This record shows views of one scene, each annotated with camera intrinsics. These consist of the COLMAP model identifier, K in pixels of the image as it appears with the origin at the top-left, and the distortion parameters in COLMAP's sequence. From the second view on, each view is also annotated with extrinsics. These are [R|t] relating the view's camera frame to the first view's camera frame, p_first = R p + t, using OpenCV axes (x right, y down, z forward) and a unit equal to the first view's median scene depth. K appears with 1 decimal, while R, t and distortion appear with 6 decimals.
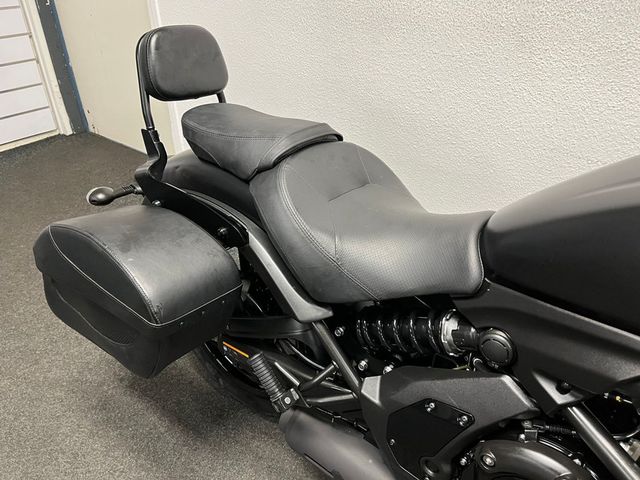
lens RADIAL K [[480.0, 0, 320.0], [0, 480.0, 240.0], [0, 0, 1]] dist [0.066468, -0.094334]
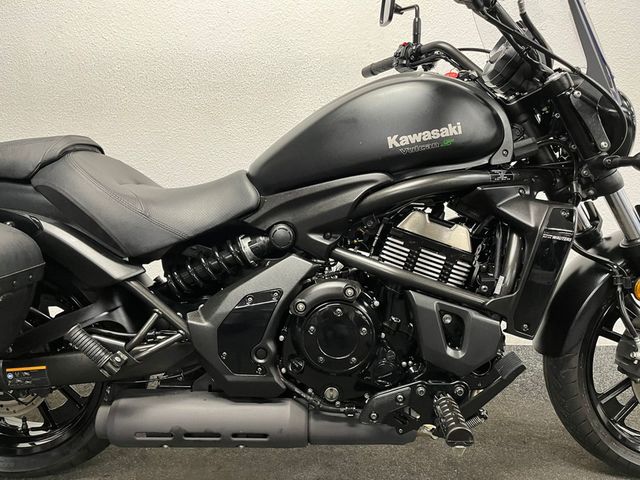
lens RADIAL K [[480.0, 0, 320.0], [0, 480.0, 240.0], [0, 0, 1]] dist [0.066468, -0.094334]
pose [[0.782645, -0.115572, 0.611646, -0.331504], [0.306042, 0.927091, -0.216427, 0.449271], [-0.542038, 0.356574, 0.760953, -0.118547]]
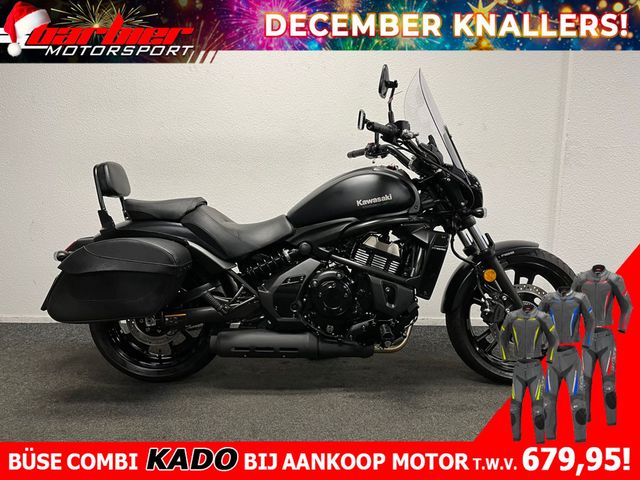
lens RADIAL K [[480.0, 0, 320.0], [0, 480.0, 240.0], [0, 0, 1]] dist [0.066468, -0.094334]
pose [[0.776790, -0.079686, 0.624698, -1.059118], [0.306897, 0.914102, -0.265013, 0.751883], [-0.549919, 0.397578, 0.734521, -0.921210]]
